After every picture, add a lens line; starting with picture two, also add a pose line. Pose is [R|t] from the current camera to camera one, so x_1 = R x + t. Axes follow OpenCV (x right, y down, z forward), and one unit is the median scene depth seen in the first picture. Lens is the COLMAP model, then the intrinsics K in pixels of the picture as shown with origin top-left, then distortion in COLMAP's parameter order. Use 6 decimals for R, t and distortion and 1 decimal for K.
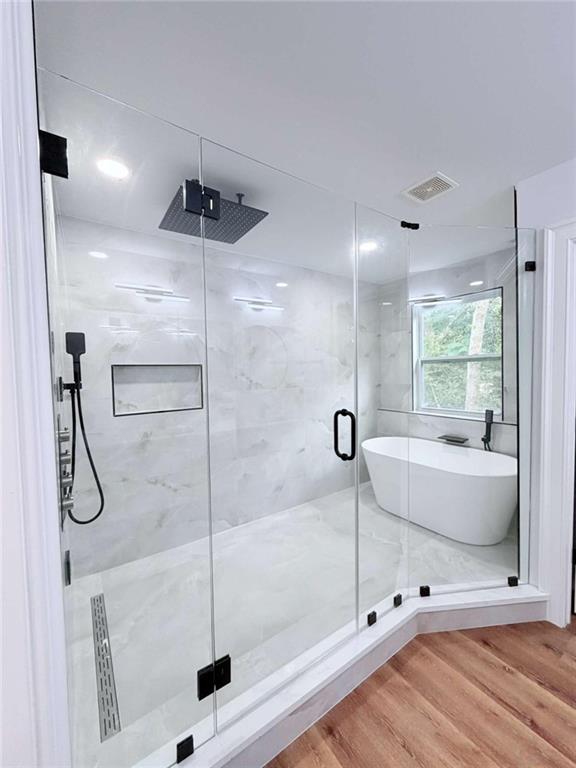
lens RADIAL K [[310.0, 0, 288.3], [0, 310.0, 379.6], [0, 0, 1]] dist [-0.000904, 0.000825]
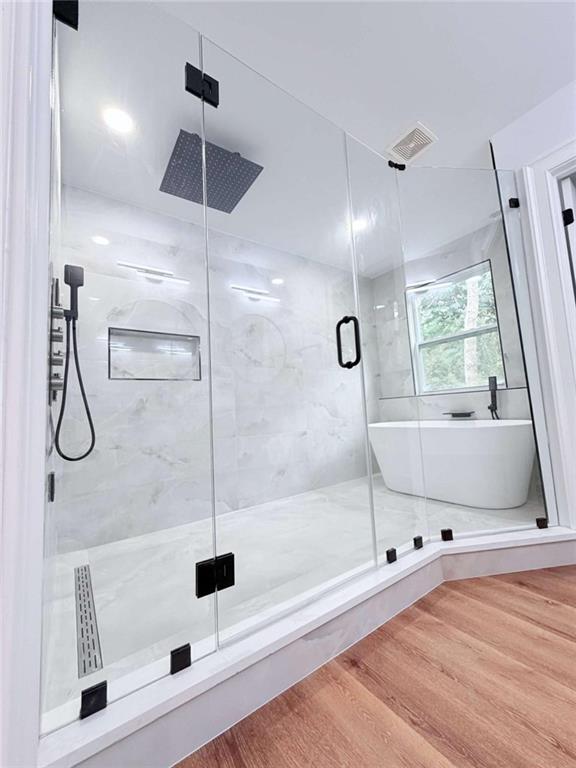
lens RADIAL K [[310.0, 0, 288.0], [0, 310.0, 383.3], [0, 0, 1]] dist [-0.000904, 0.000825]
pose [[0.999315, -0.035303, 0.011087, -0.016613], [0.036481, 0.990105, -0.135502, 0.329392], [-0.006194, 0.135814, 0.990715, 0.044071]]
